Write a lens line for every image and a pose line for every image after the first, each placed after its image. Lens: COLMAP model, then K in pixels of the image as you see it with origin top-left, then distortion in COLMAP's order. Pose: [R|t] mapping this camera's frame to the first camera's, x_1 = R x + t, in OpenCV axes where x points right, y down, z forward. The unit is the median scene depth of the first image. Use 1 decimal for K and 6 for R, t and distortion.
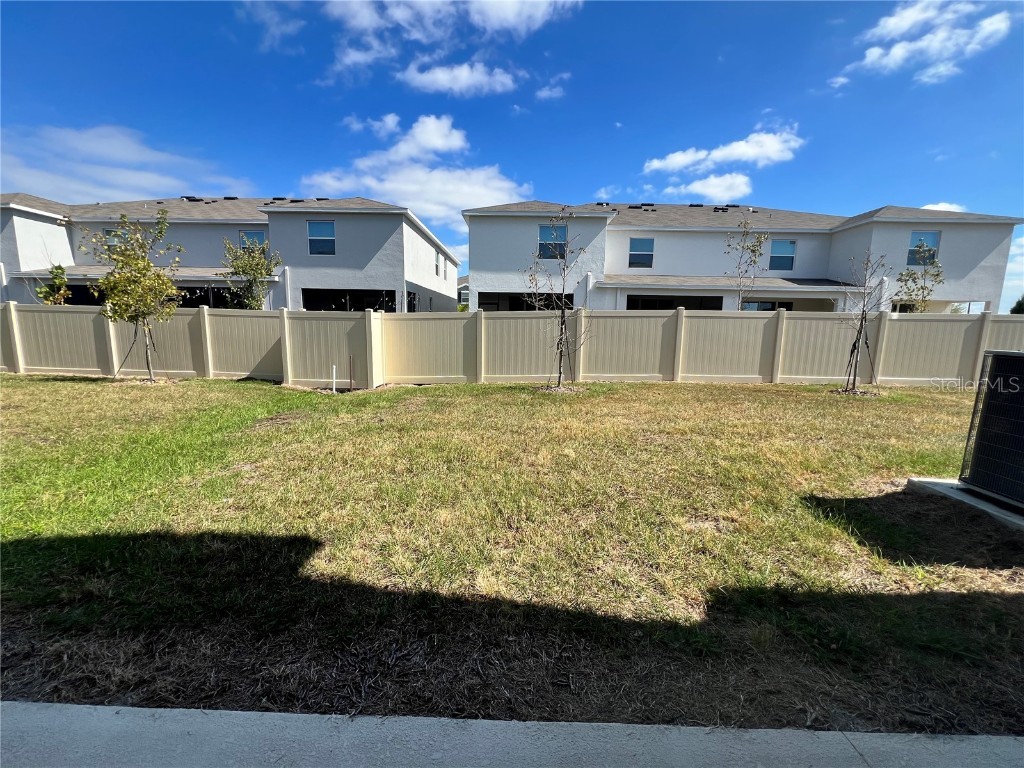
lens RADIAL K [[409.2, 0, 513.1], [0, 409.2, 381.2], [0, 0, 1]] dist [0.002411, -0.000210]
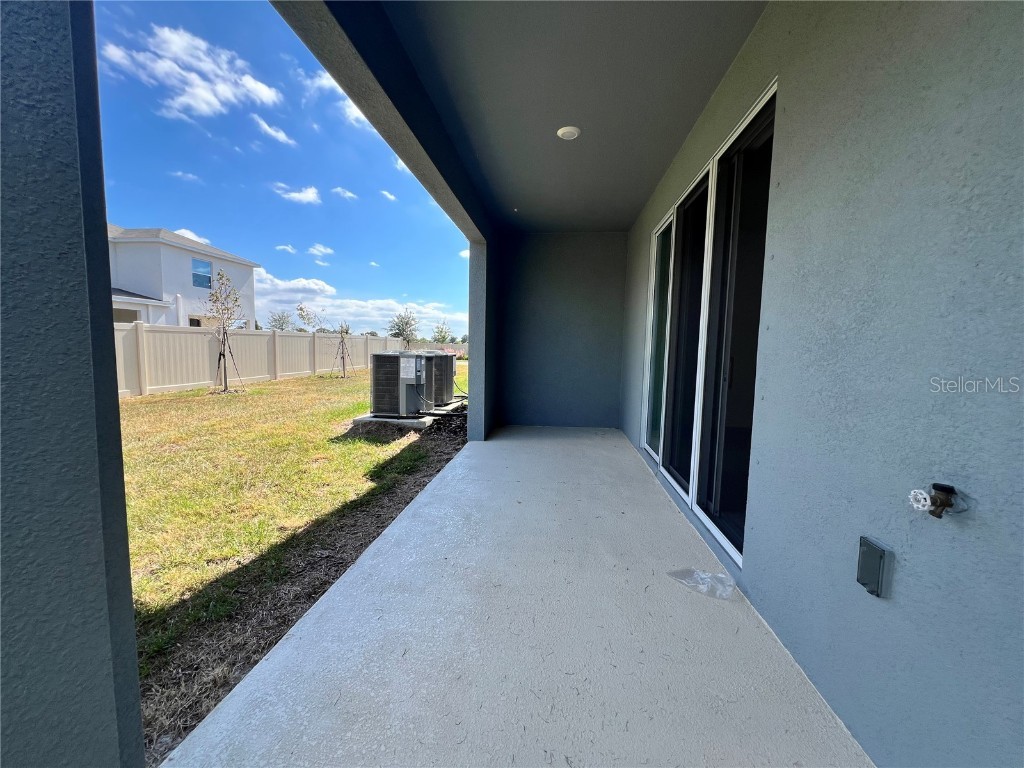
lens RADIAL K [[409.2, 0, 517.8], [0, 409.2, 382.9], [0, 0, 1]] dist [0.002411, -0.000210]
pose [[0.087681, -0.107314, 0.990351, -1.035900], [0.127094, 0.987261, 0.095726, -0.022401], [-0.988008, 0.117474, 0.100203, 0.007425]]
